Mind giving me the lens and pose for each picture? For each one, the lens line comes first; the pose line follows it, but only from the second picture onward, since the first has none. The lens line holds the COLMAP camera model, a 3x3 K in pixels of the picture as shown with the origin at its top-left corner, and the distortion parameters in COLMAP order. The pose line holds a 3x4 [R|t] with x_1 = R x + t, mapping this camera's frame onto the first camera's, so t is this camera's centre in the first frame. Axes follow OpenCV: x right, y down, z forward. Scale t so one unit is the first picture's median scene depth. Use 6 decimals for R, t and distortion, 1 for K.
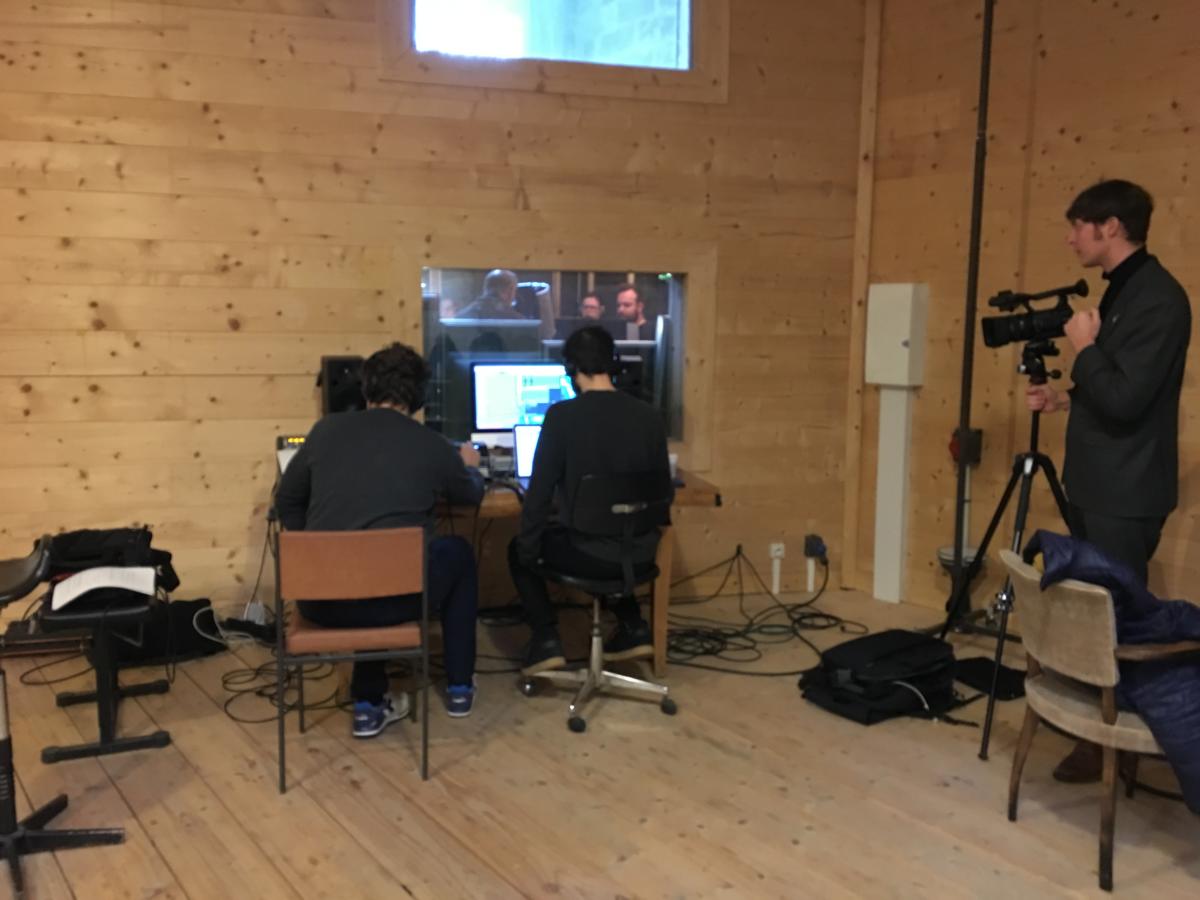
lens RADIAL K [[1030.0, 0, 593.9], [0, 1030.0, 446.7], [0, 0, 1]] dist [0.101946, -0.144957]
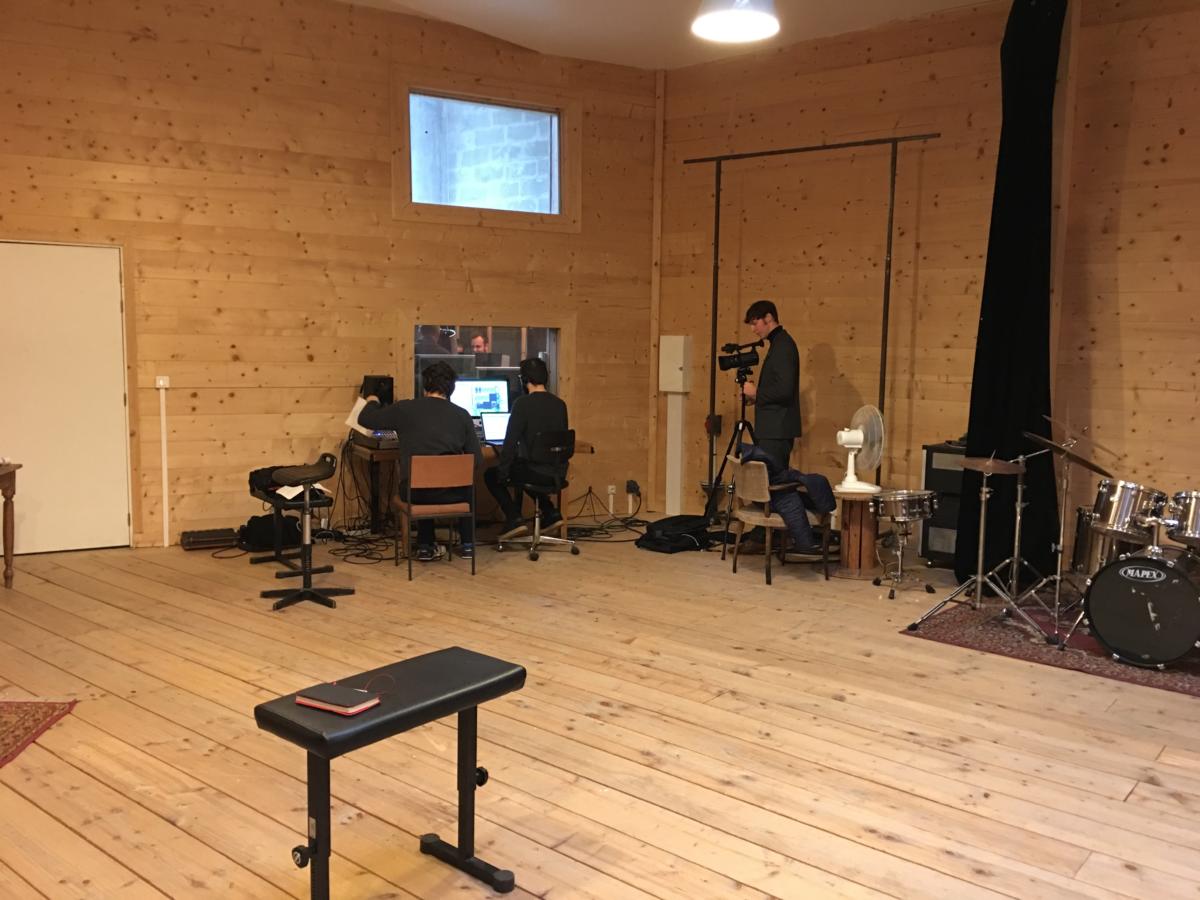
lens RADIAL K [[1030.0, 0, 593.9], [0, 1030.0, 447.7], [0, 0, 1]] dist [0.101946, -0.144957]
pose [[0.974680, -0.018182, 0.222863, -0.271056], [0.023403, 0.999509, -0.020811, 0.077945], [-0.222375, 0.025500, 0.974628, -0.773007]]
